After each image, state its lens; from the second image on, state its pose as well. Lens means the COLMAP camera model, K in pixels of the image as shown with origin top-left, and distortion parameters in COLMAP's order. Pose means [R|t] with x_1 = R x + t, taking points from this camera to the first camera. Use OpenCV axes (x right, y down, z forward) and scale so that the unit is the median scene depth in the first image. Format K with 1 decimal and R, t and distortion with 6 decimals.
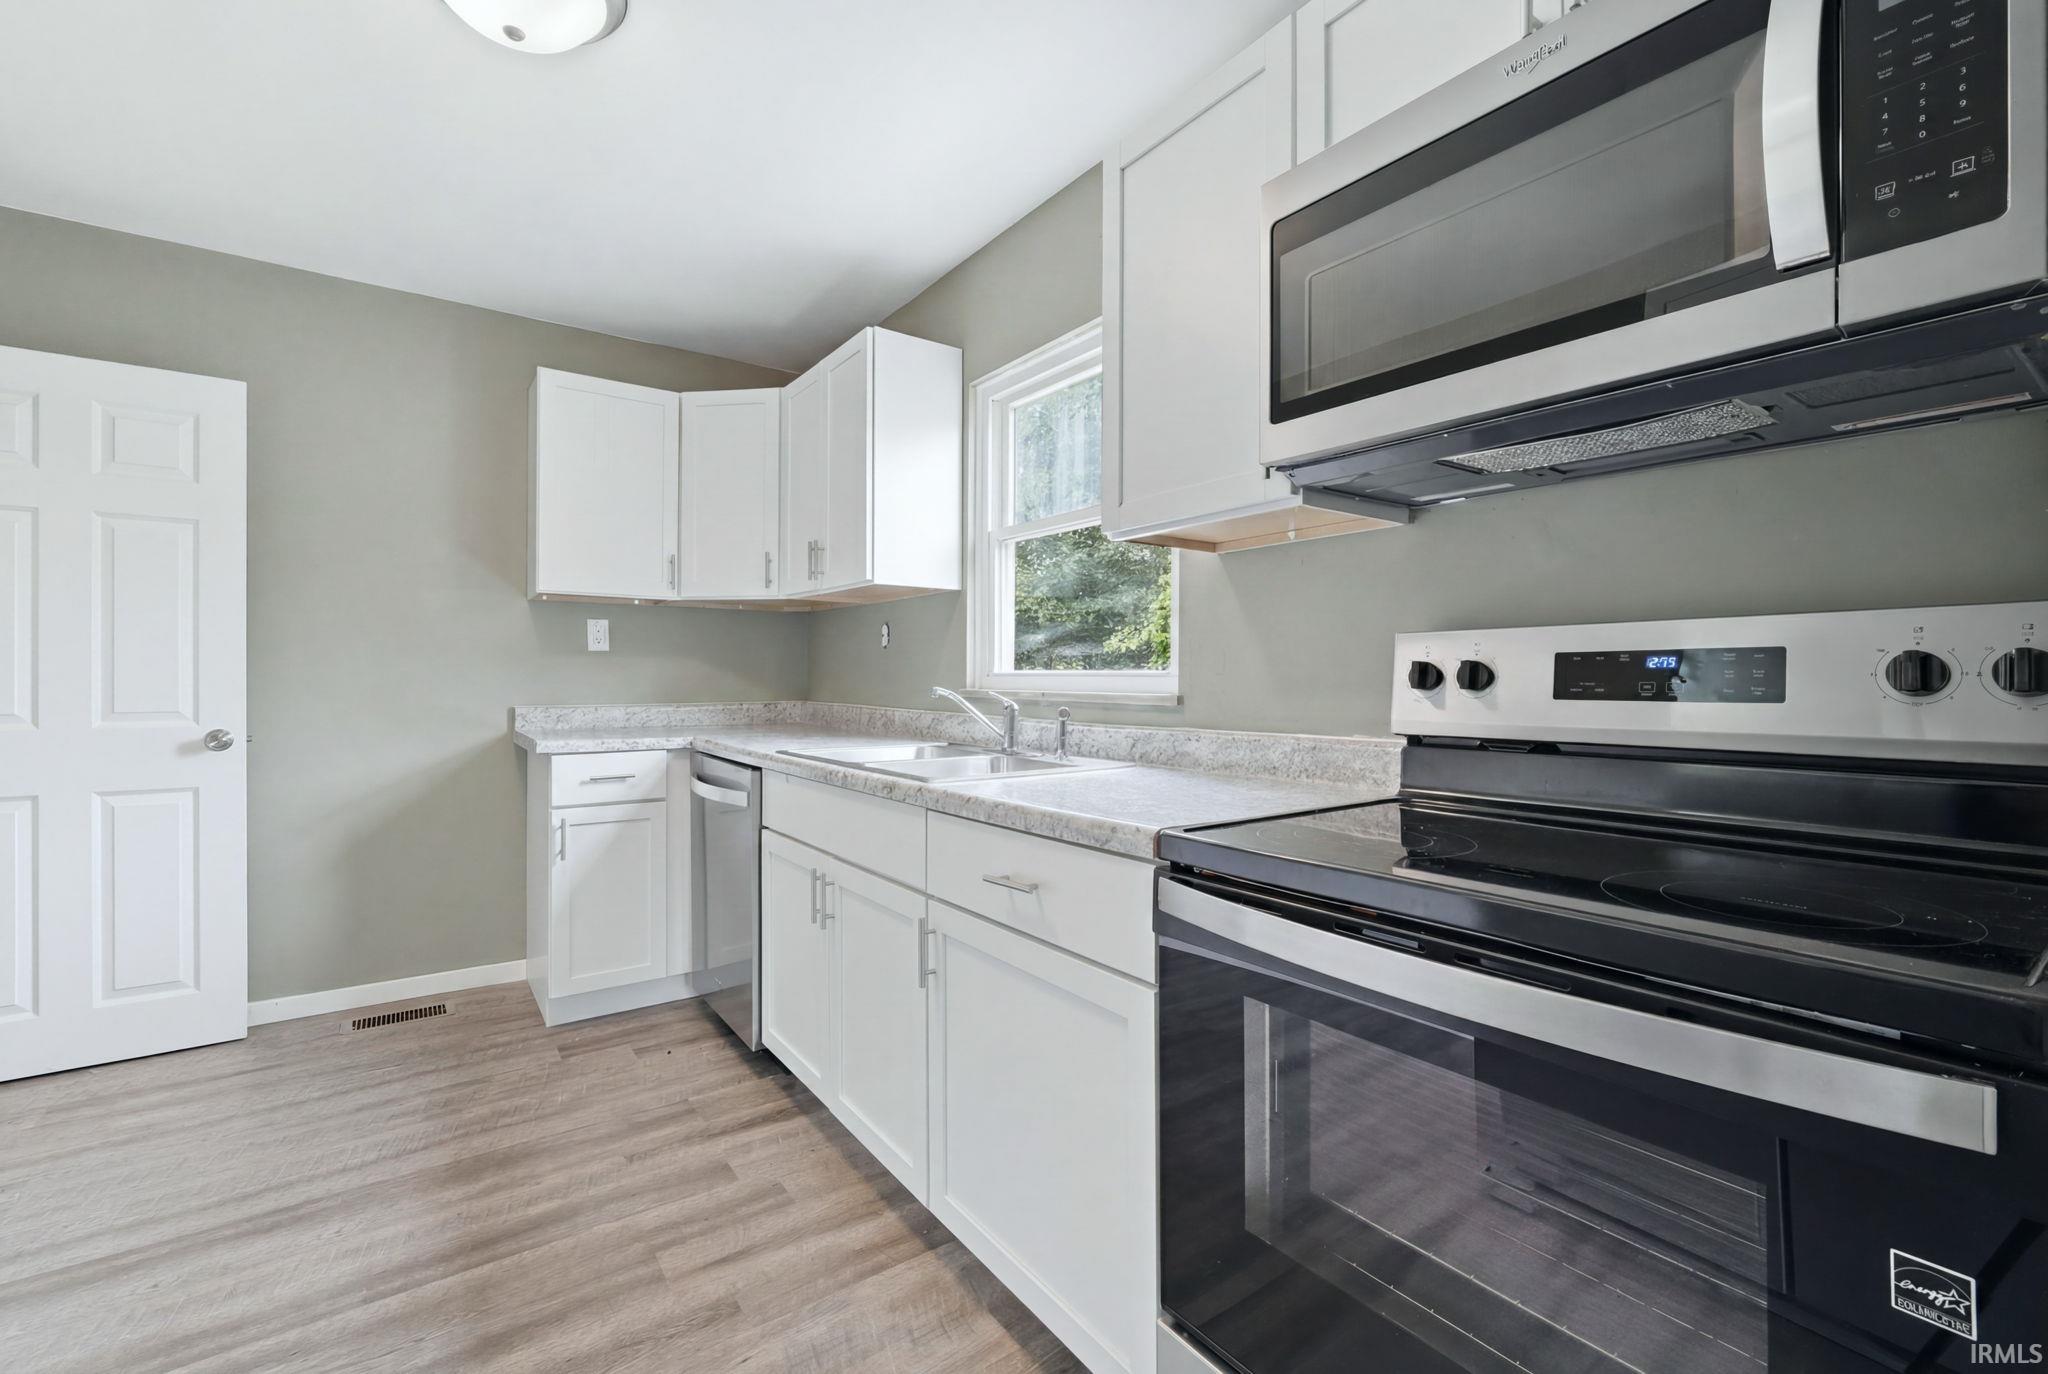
lens RADIAL K [[869.6, 0, 1018.9], [0, 869.6, 677.5], [0, 0, 1]] dist [-0.000337, 0.000265]
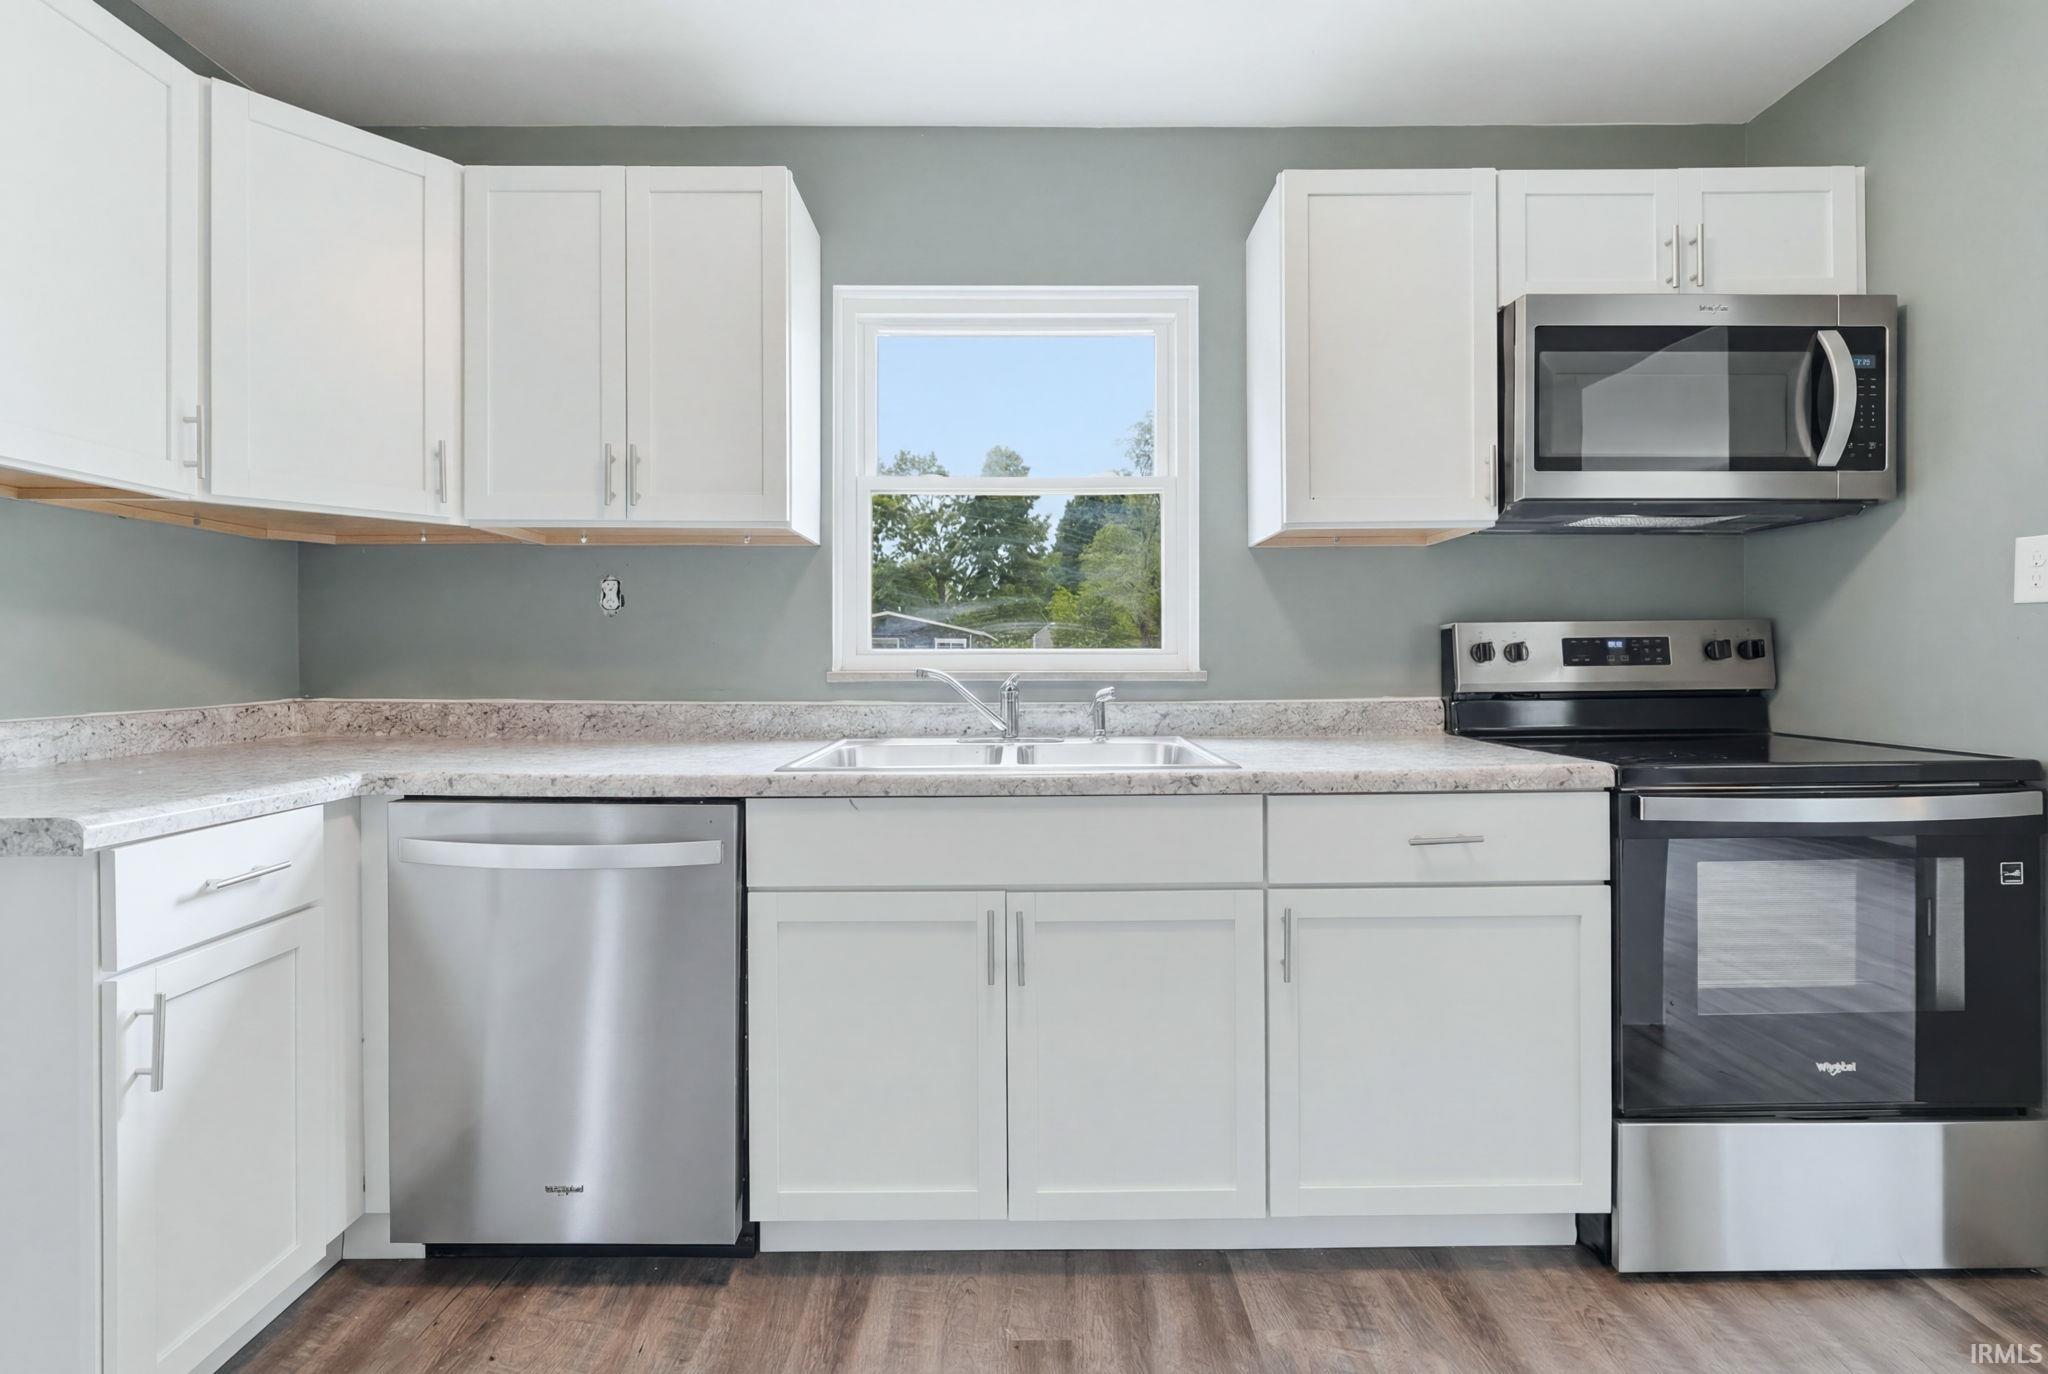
lens RADIAL K [[869.0, 0, 1020.7], [0, 869.0, 665.7], [0, 0, 1]] dist [-0.003181, 0.000108]
pose [[0.576438, -0.010972, 0.817067, -0.774187], [0.005431, 0.999939, 0.009597, 0.001866], [-0.817123, -0.001094, 0.576462, 0.515719]]
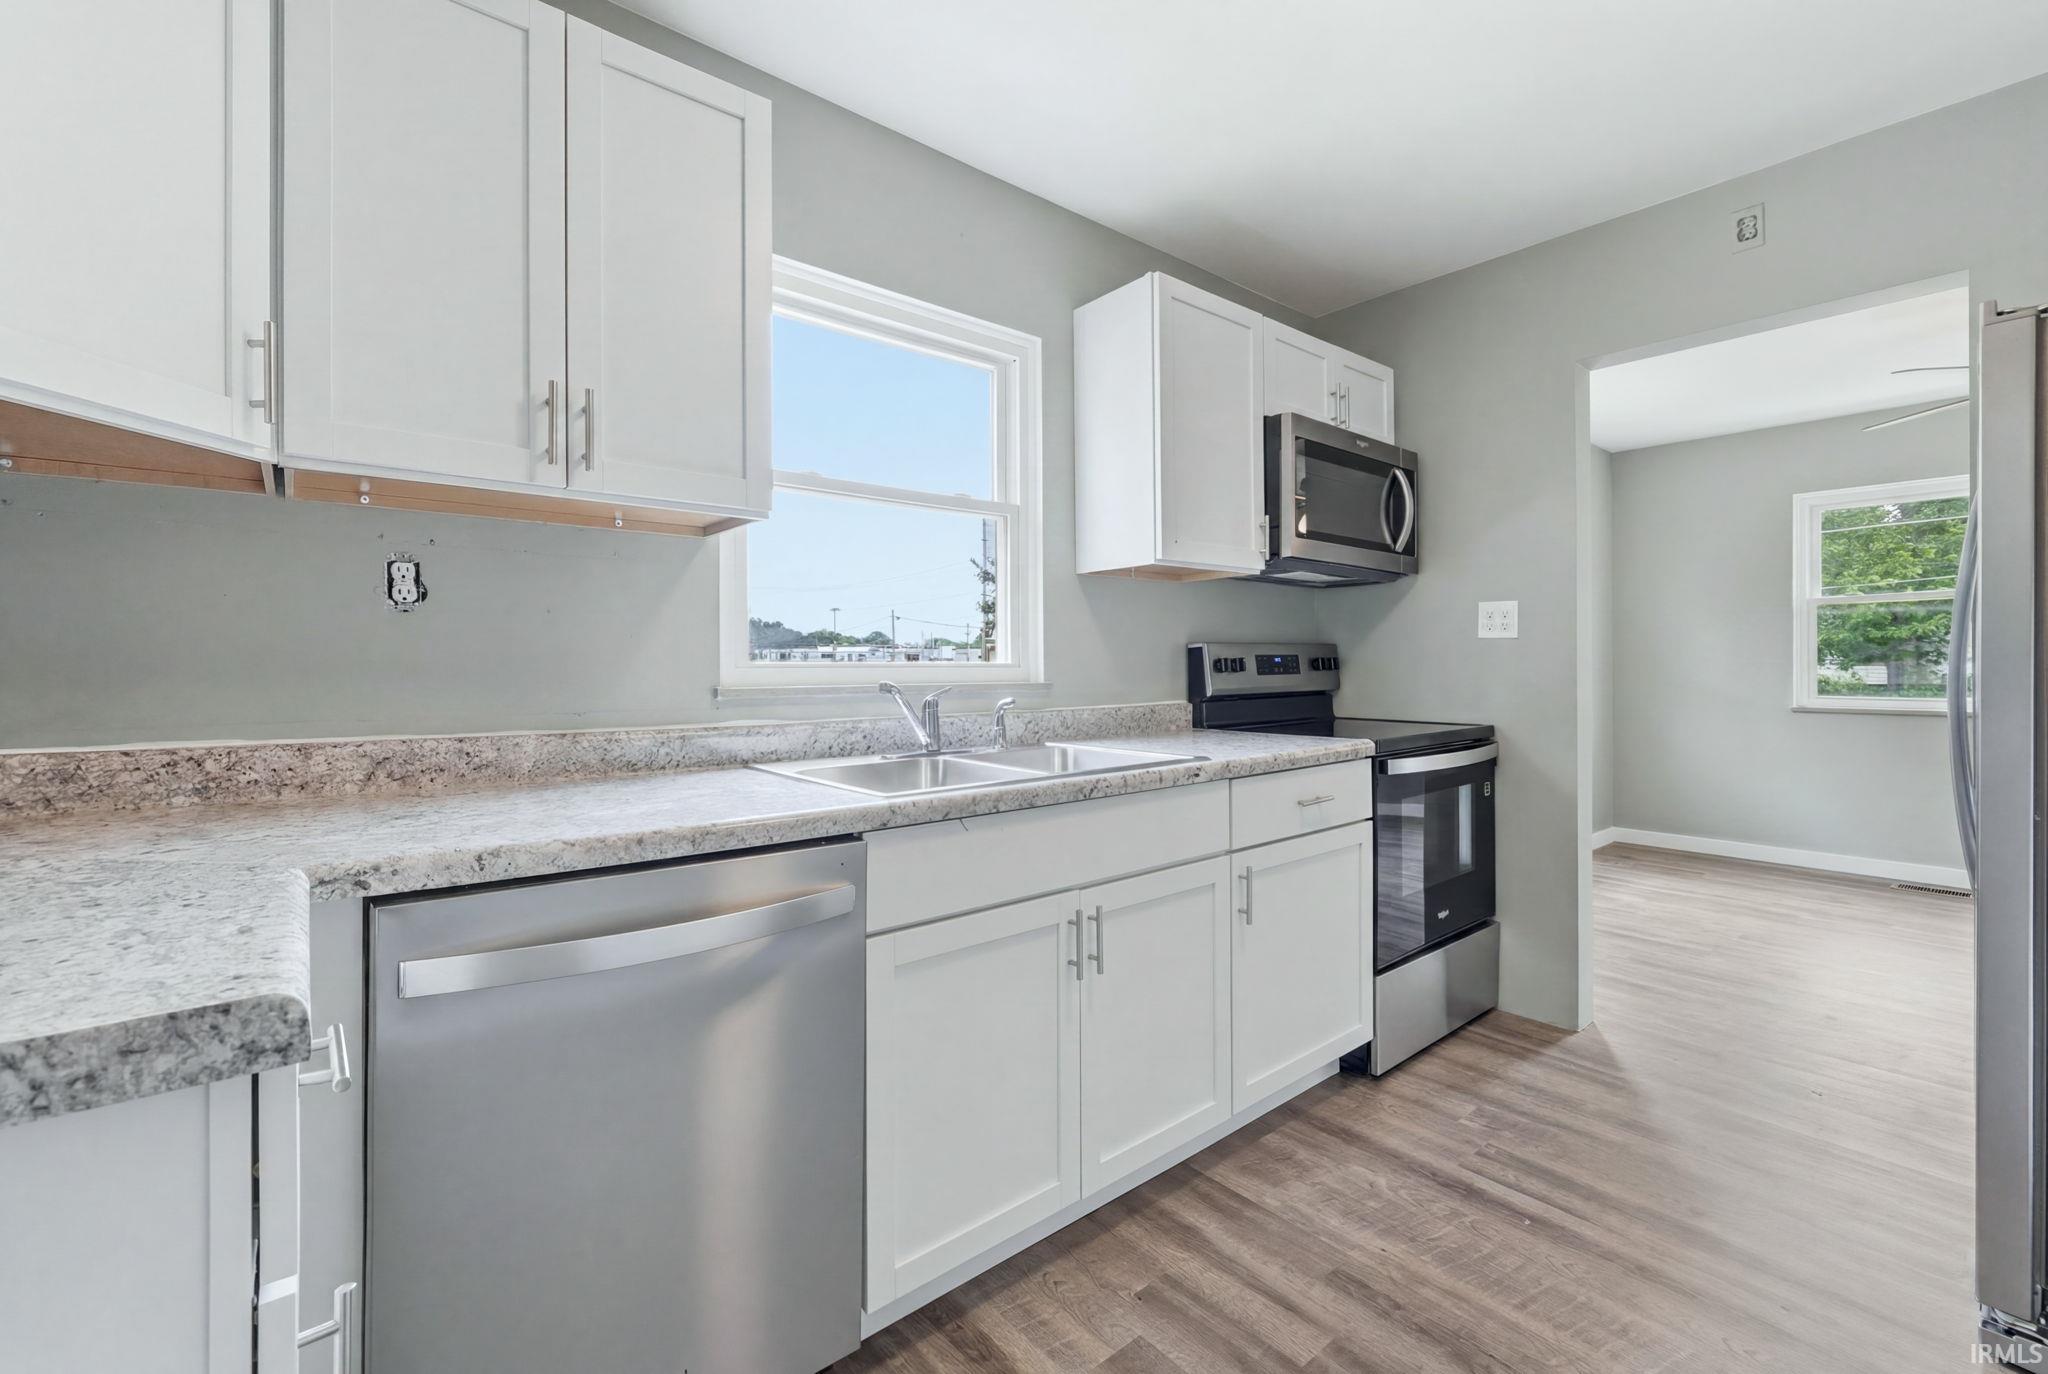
lens RADIAL K [[880.5, 0, 1023.9], [0, 880.5, 672.6], [0, 0, 1]] dist [-0.000162, 0.000164]
pose [[-0.084246, -0.005843, 0.996428, -0.963615], [0.007215, 0.999953, 0.006474, -0.001746], [-0.996419, 0.007735, -0.084199, 1.046230]]
